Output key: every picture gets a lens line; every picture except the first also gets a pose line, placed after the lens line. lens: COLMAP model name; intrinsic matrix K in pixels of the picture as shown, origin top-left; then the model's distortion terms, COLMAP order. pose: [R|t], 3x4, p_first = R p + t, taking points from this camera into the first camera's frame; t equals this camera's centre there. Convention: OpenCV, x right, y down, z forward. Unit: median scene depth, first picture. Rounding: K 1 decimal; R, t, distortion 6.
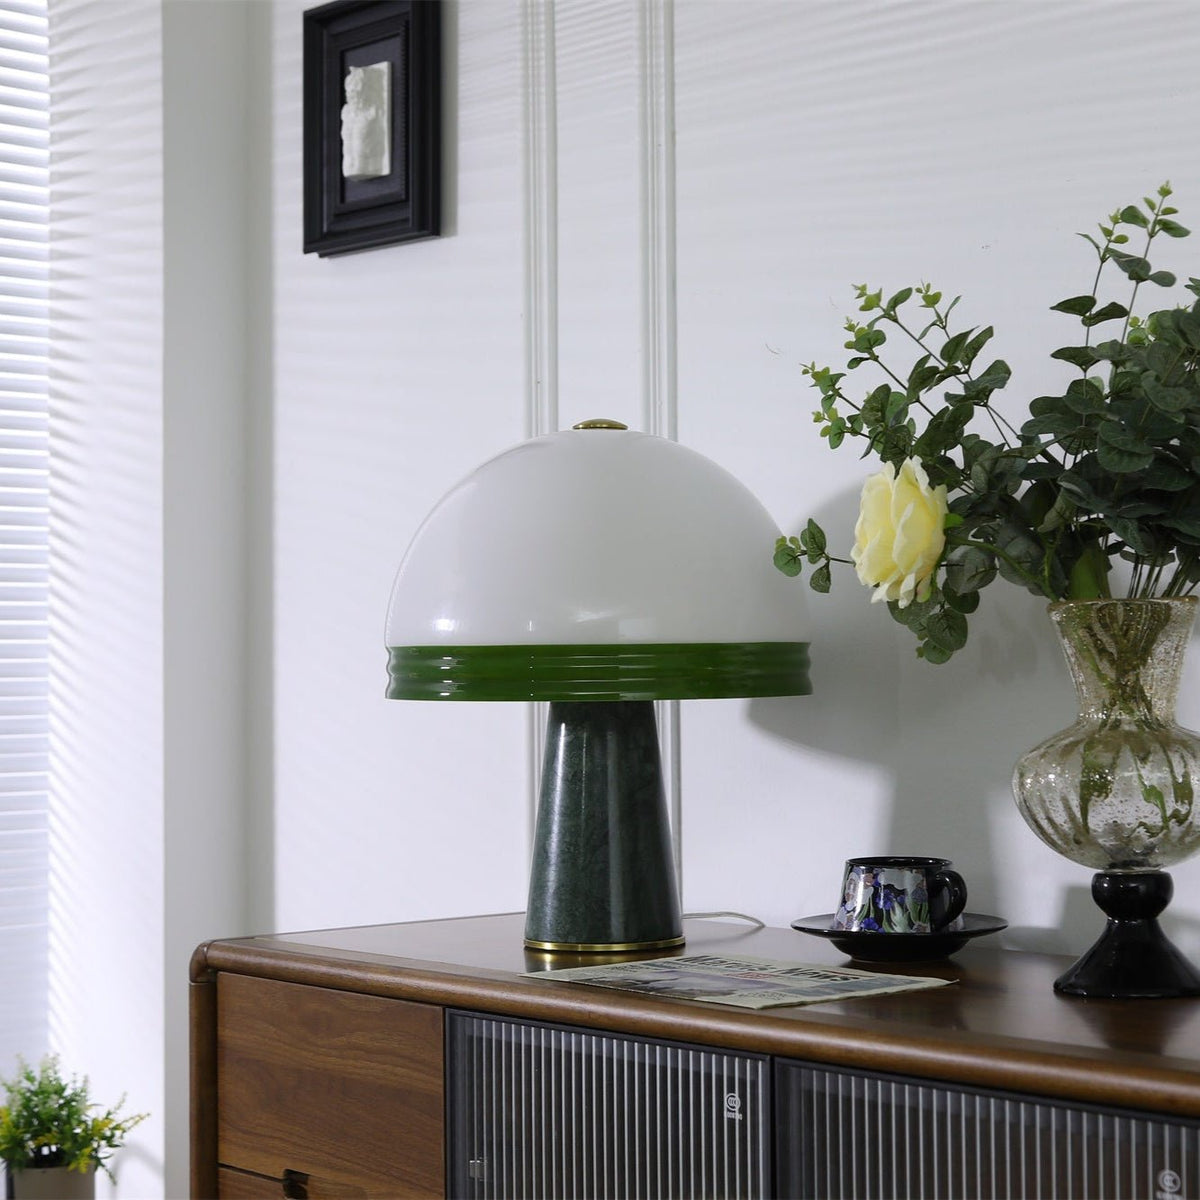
lens RADIAL K [[2551.5, 0, 744.1], [0, 2551.5, 604.0], [0, 0, 1]] dist [-0.025963, -0.034927]
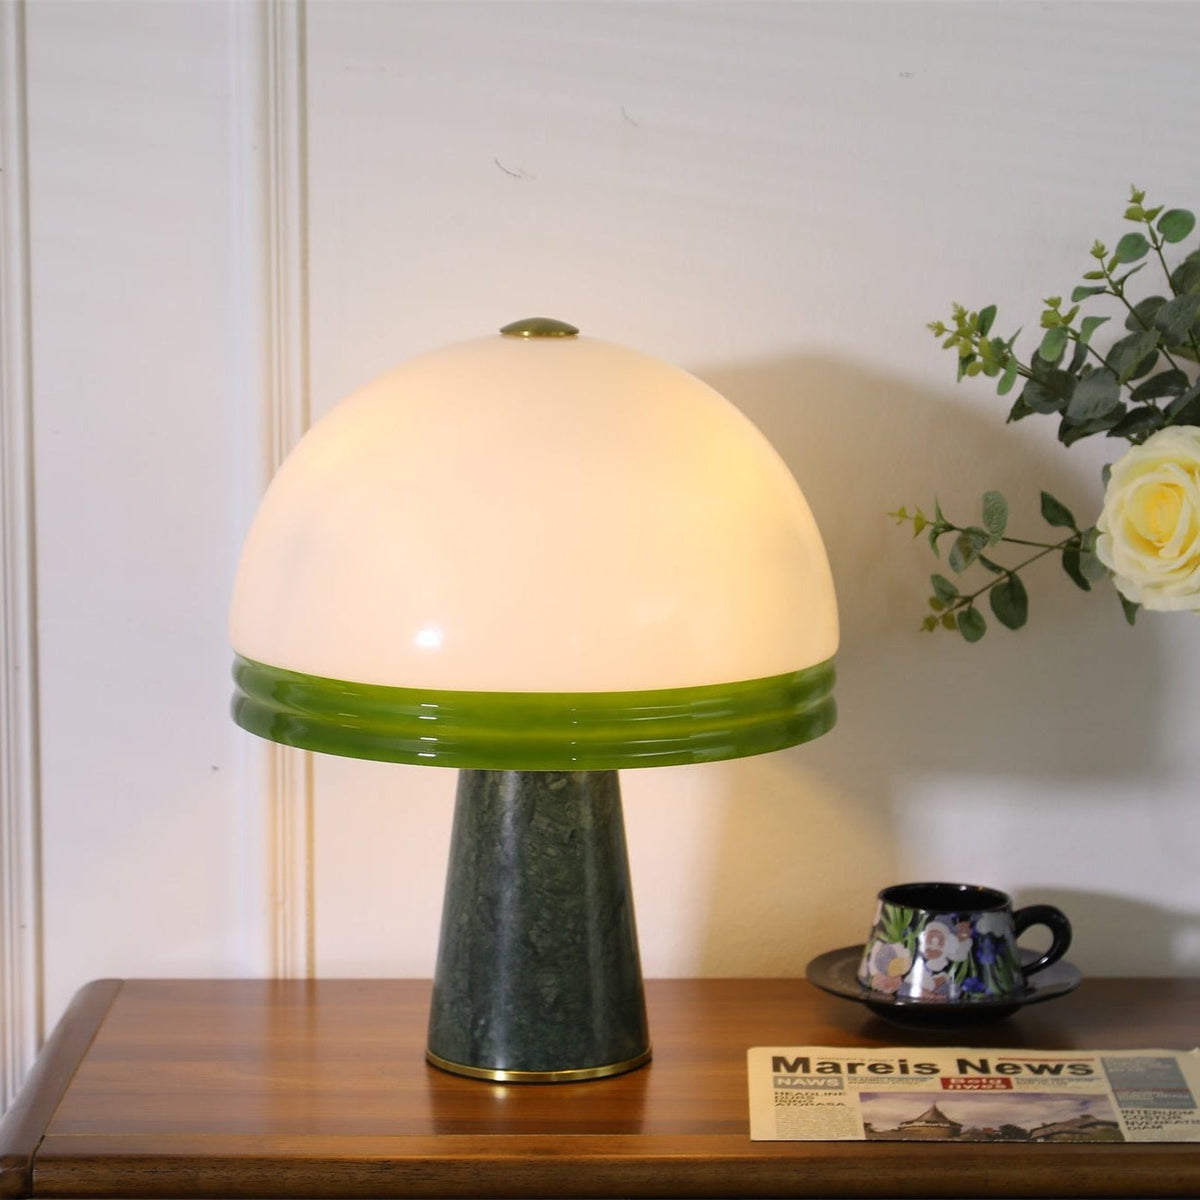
lens RADIAL K [[3969.7, 0, 735.4], [0, 3969.7, 614.9], [0, 0, 1]] dist [0.046975, -0.093118]
pose [[0.659908, -0.096926, 0.745068, -0.904107], [-0.034013, 0.986774, 0.158495, -0.180384], [-0.750576, -0.129934, 0.647884, 0.271687]]
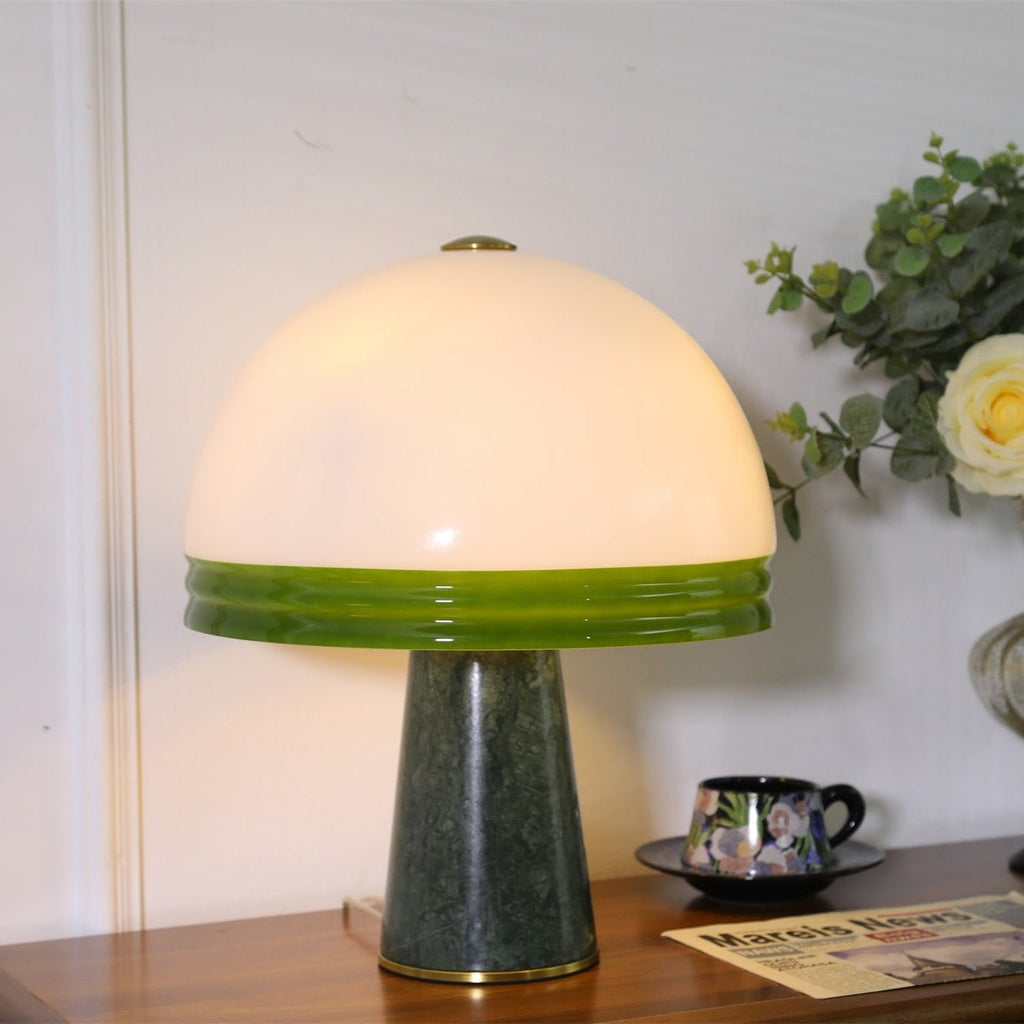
lens RADIAL K [[2480.7, 0, 546.9], [0, 2480.7, 555.9], [0, 0, 1]] dist [0.039759, -0.378907]
pose [[0.287663, -0.050776, 0.956385, -0.783157], [-0.016794, 0.998173, 0.058046, -0.025646], [-0.957585, -0.032759, 0.286284, 0.845885]]
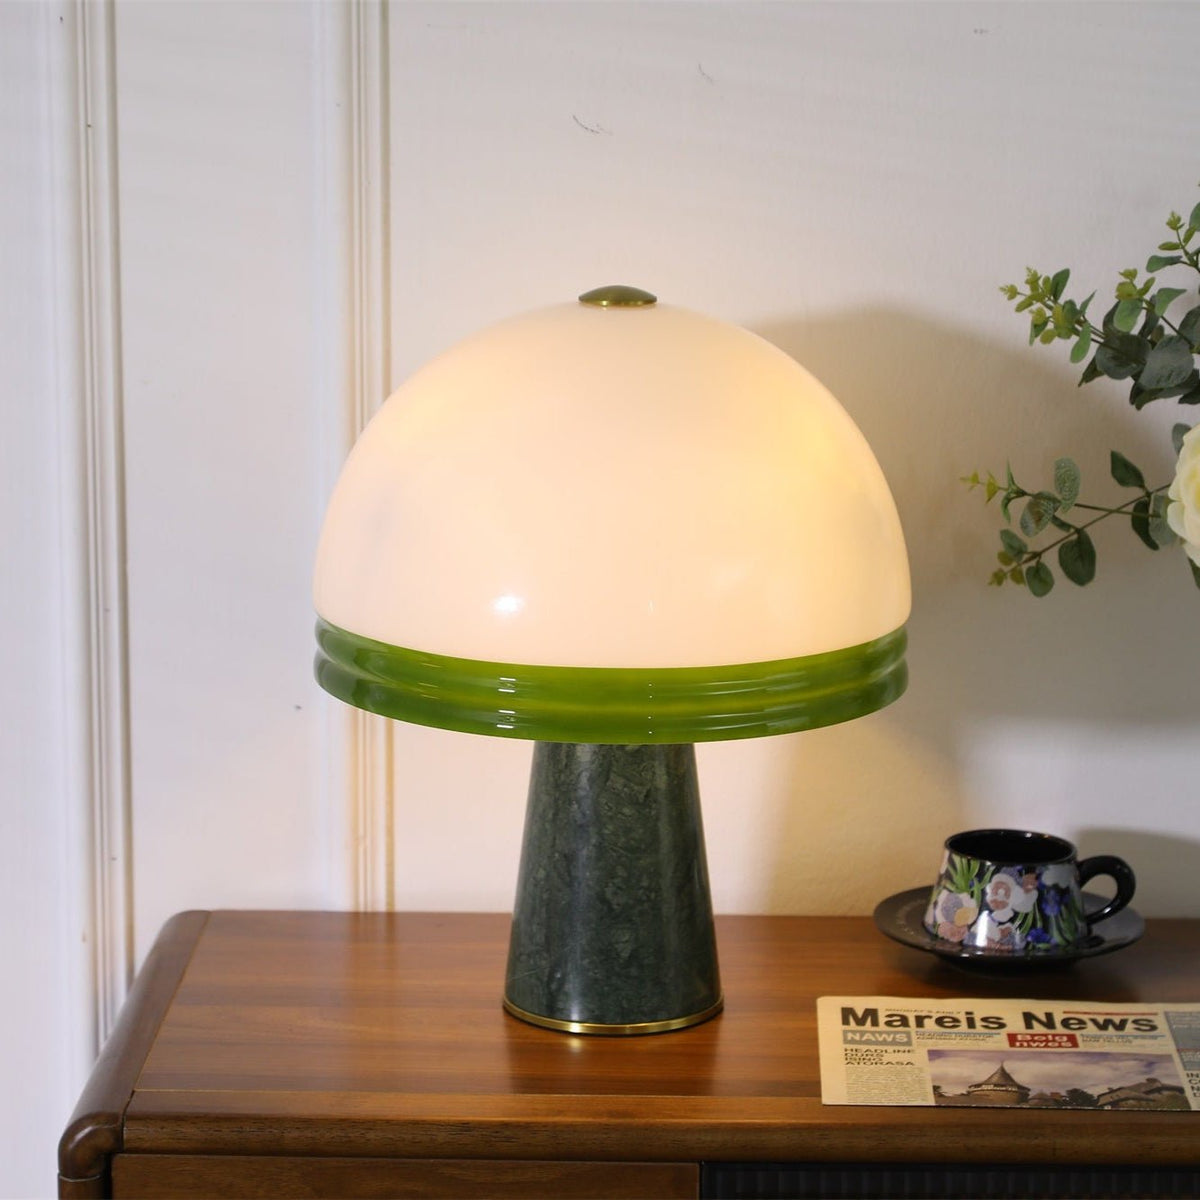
lens RADIAL K [[3696.1, 0, 622.1], [0, 3696.1, 604.6], [0, 0, 1]] dist [0.020300, -0.282031]
pose [[0.690634, -0.131620, 0.711127, -0.857689], [-0.032509, 0.976655, 0.212338, -0.220606], [-0.722474, -0.169766, 0.670232, 0.328400]]
